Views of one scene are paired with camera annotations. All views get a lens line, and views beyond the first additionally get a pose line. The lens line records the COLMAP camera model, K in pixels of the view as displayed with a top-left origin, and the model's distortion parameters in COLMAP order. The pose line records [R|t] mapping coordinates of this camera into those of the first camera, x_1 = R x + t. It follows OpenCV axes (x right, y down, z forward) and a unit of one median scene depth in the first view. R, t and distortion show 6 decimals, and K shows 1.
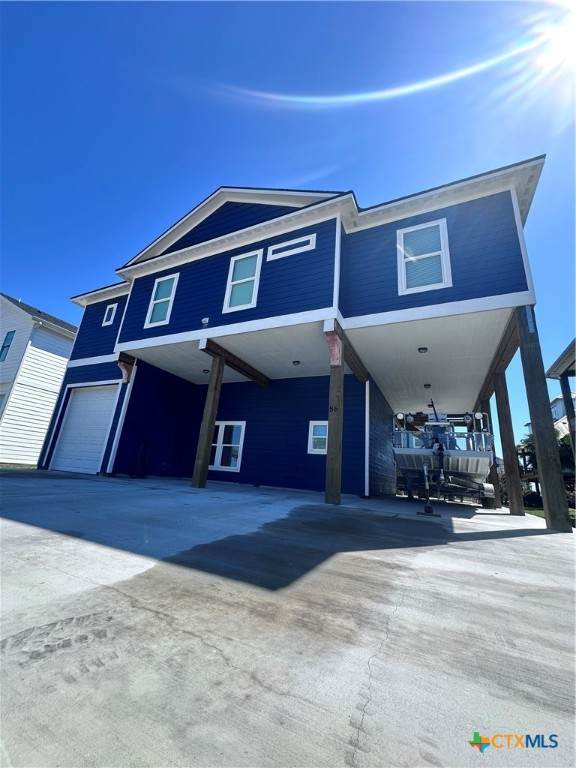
lens RADIAL K [[307.5, 0, 287.1], [0, 307.5, 378.5], [0, 0, 1]] dist [0.002788, 0.000231]
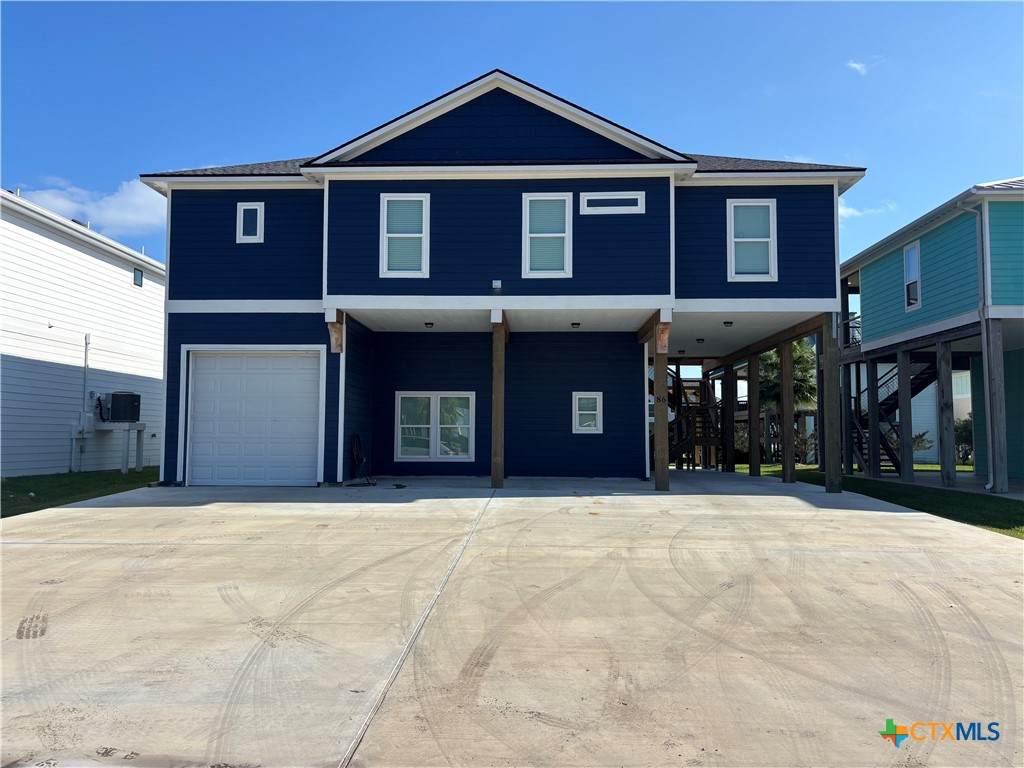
lens RADIAL K [[775.1, 0, 511.2], [0, 775.1, 386.4], [0, 0, 1]] dist [0.040052, -0.002913]
pose [[0.910226, -0.053165, 0.410685, -1.056379], [-0.060778, 0.963834, 0.259479, -0.453287], [-0.409627, -0.261145, 0.874076, -0.783017]]
